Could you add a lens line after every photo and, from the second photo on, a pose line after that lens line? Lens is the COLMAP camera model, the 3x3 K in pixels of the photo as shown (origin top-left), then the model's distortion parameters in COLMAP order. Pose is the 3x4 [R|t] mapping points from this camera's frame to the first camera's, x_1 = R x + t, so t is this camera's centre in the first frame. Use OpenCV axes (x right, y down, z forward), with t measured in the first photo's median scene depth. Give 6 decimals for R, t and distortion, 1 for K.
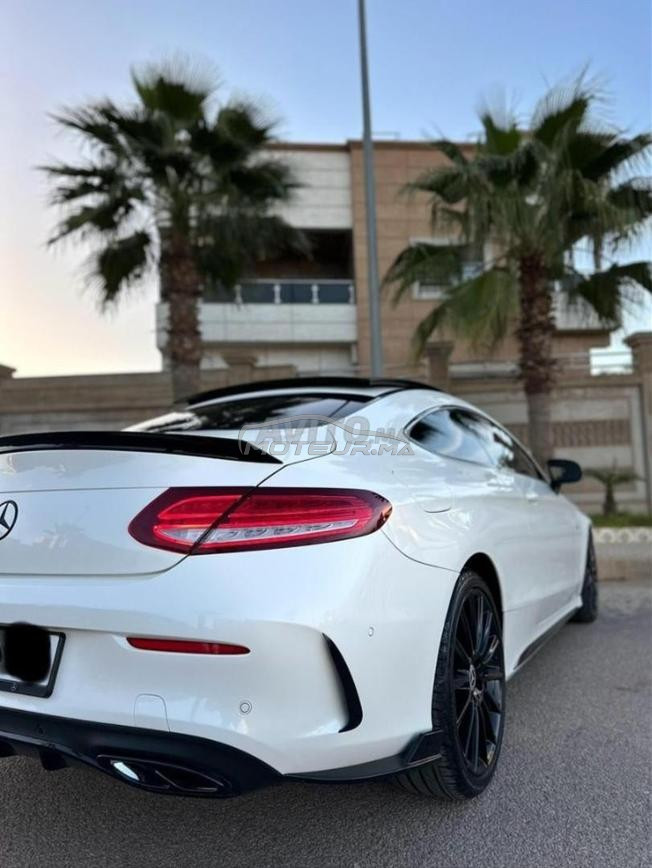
lens RADIAL K [[624.4, 0, 326.0], [0, 624.4, 432.9], [0, 0, 1]] dist [0.001105, -0.010146]
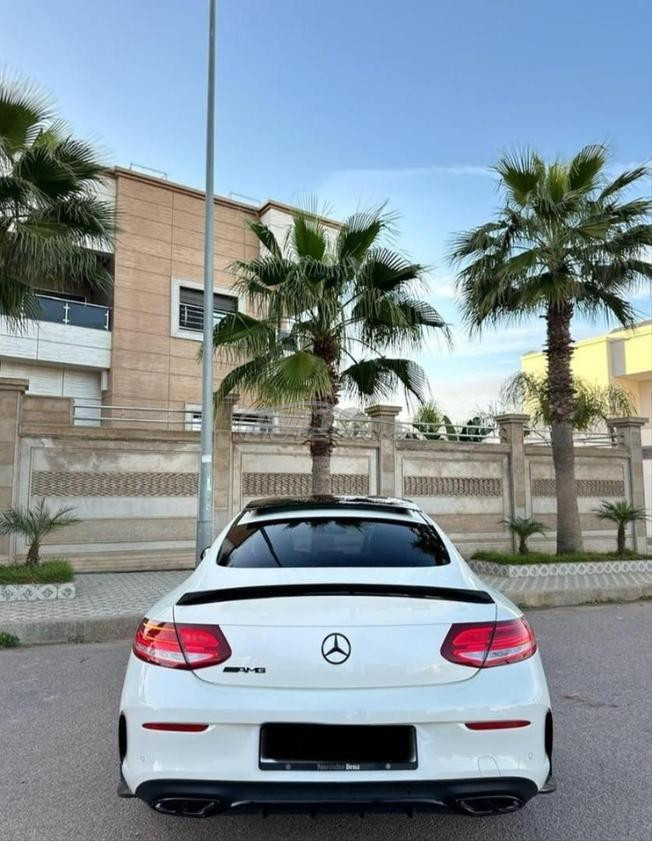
lens RADIAL K [[630.0, 0, 320.8], [0, 630.0, 414.6], [0, 0, 1]] dist [0.015407, -0.016817]
pose [[0.879701, 0.100356, 0.464817, -0.200484], [-0.073153, 0.994402, -0.076249, -0.044611], [-0.469867, 0.033074, 0.882117, -0.045115]]
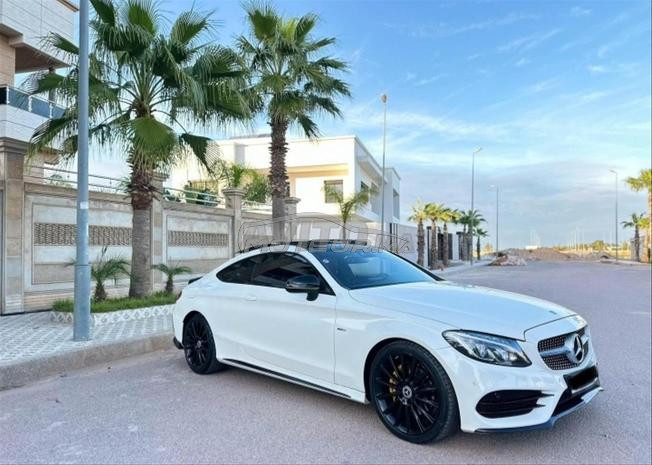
lens RADIAL K [[459.2, 0, 326.9], [0, 459.2, 233.0], [0, 0, 1]] dist [0.074642, -0.002919]
pose [[0.360104, 0.073928, 0.929978, -0.430725], [-0.085413, 0.995281, -0.046046, 0.001113], [-0.928994, -0.062851, 0.364719, 0.219512]]
